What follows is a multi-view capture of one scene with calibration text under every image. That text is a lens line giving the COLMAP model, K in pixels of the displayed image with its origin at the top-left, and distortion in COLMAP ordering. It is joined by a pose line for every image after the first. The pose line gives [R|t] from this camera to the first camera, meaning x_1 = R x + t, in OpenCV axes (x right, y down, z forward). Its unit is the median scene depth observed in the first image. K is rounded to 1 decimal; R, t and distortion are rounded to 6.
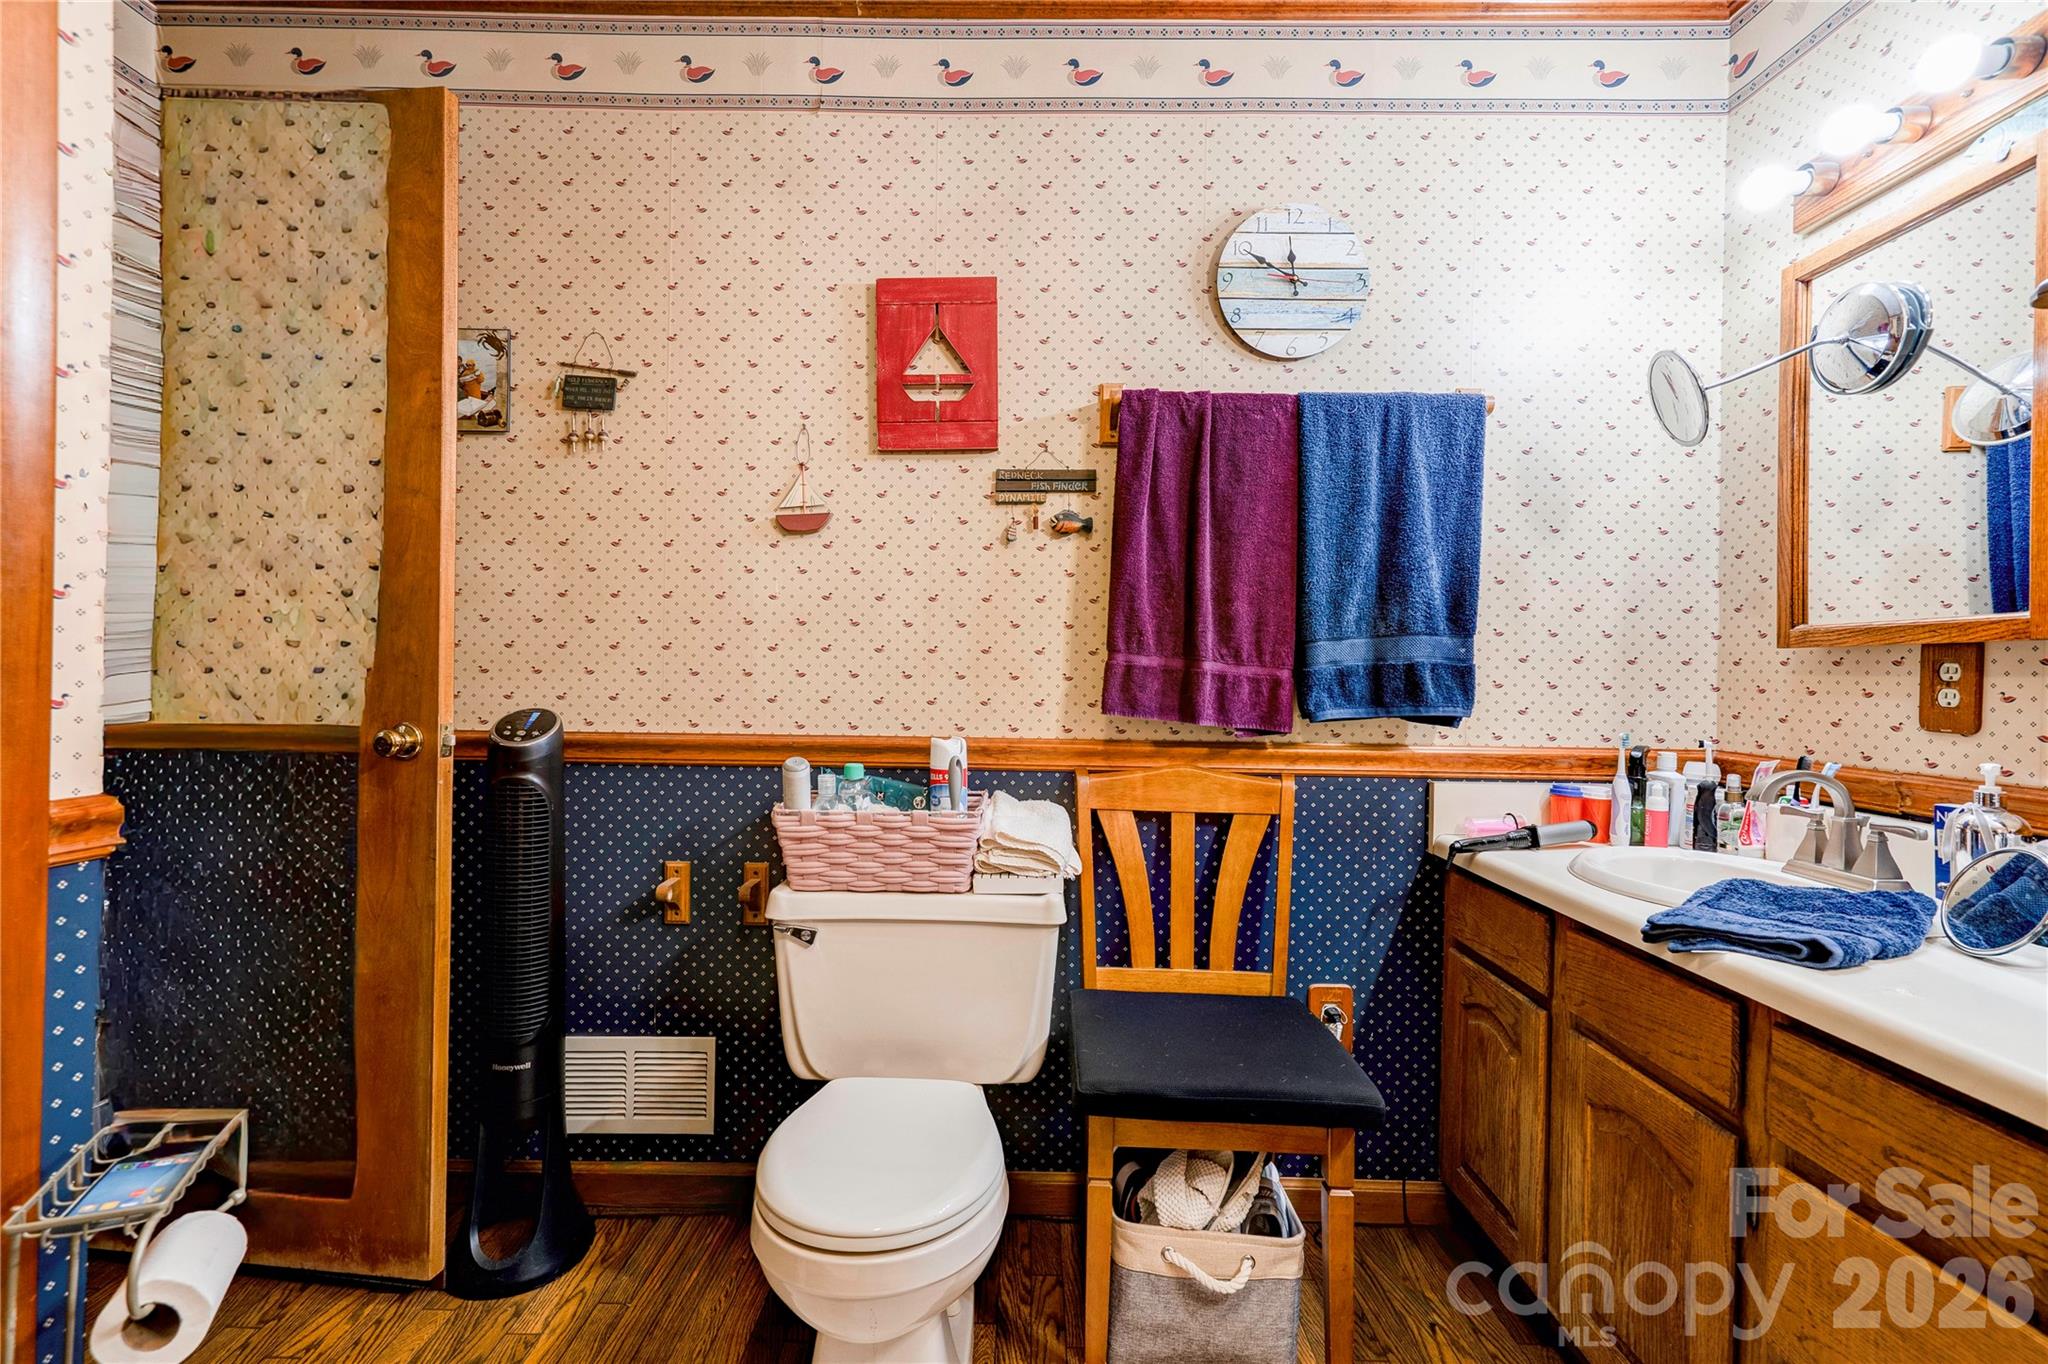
lens RADIAL K [[934.6, 0, 1014.3], [0, 934.6, 674.8], [0, 0, 1]] dist [-0.011616, 0.017329]
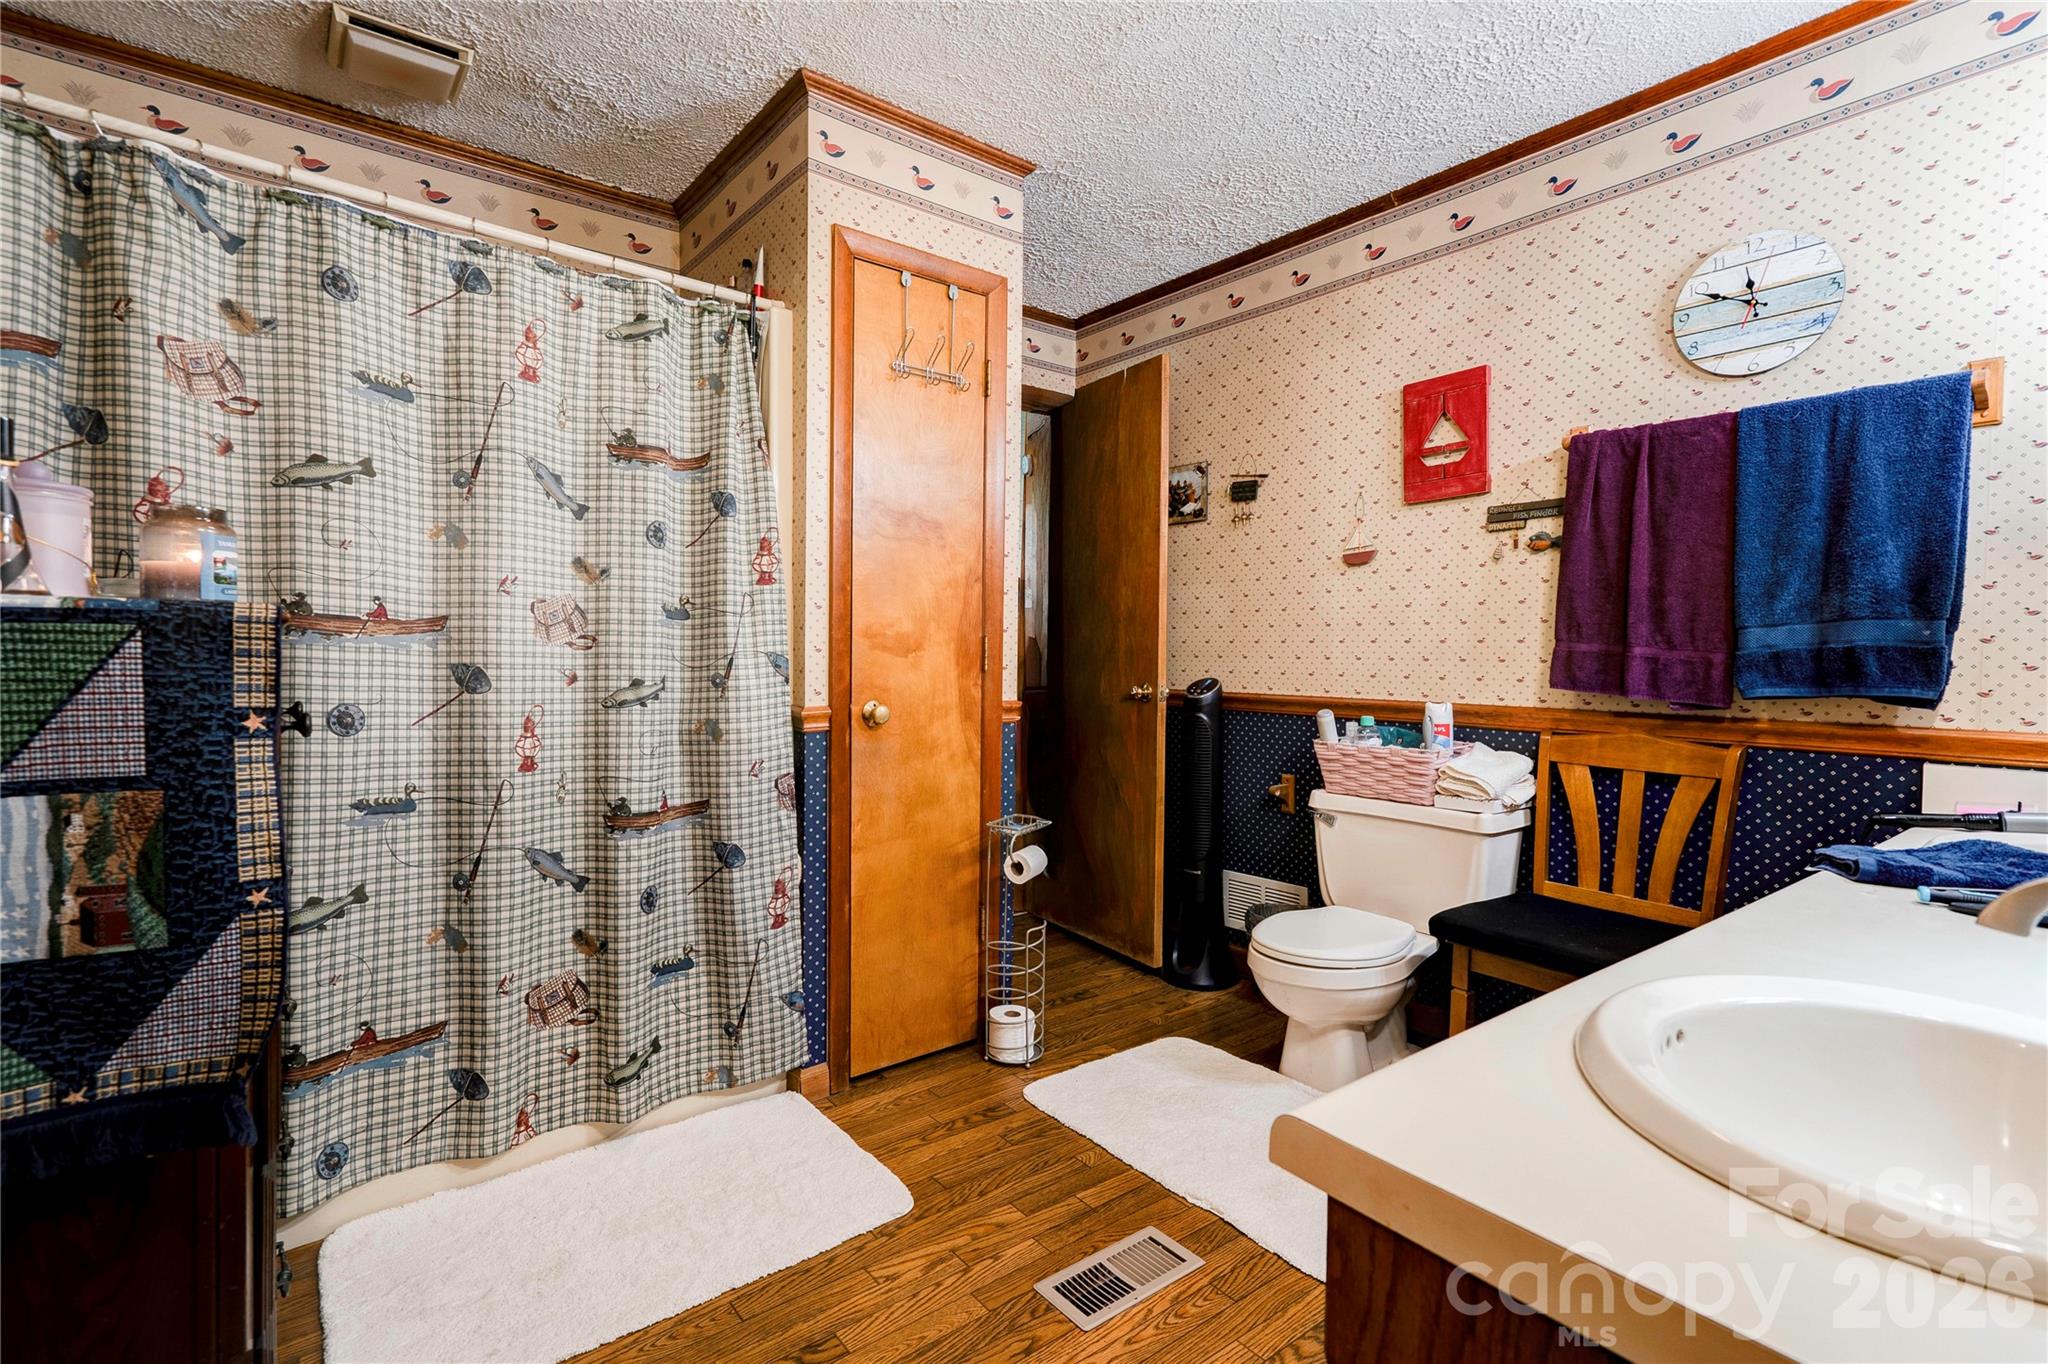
lens RADIAL K [[934.6, 0, 1014.3], [0, 934.6, 674.8], [0, 0, 1]] dist [-0.011616, 0.017329]
pose [[0.626666, 0.011433, -0.779204, 0.621771], [-0.000773, 0.999901, 0.014050, 0.005367], [0.779287, -0.008203, 0.626613, -0.392896]]
